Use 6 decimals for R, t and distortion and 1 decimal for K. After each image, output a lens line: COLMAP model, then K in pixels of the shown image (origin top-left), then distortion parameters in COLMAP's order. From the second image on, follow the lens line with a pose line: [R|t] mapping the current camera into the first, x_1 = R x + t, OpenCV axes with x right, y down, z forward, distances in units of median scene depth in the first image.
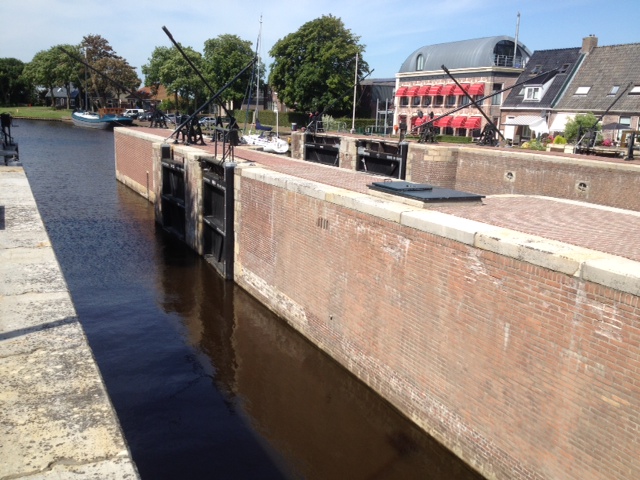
lens RADIAL K [[637.3, 0, 320.0], [0, 637.3, 240.0], [0, 0, 1]] dist [0.169026, -0.442663]
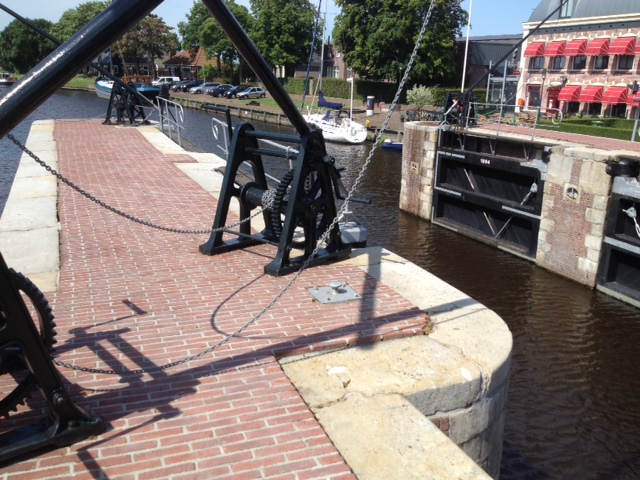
lens RADIAL K [[637.3, 0, 320.0], [0, 637.3, 240.0], [0, 0, 1]] dist [0.169026, -0.442663]
pose [[0.996976, 0.018944, -0.075368, -0.039137], [-0.015294, 0.998696, 0.048713, -0.056433], [0.076193, -0.047413, 0.995965, 0.275772]]
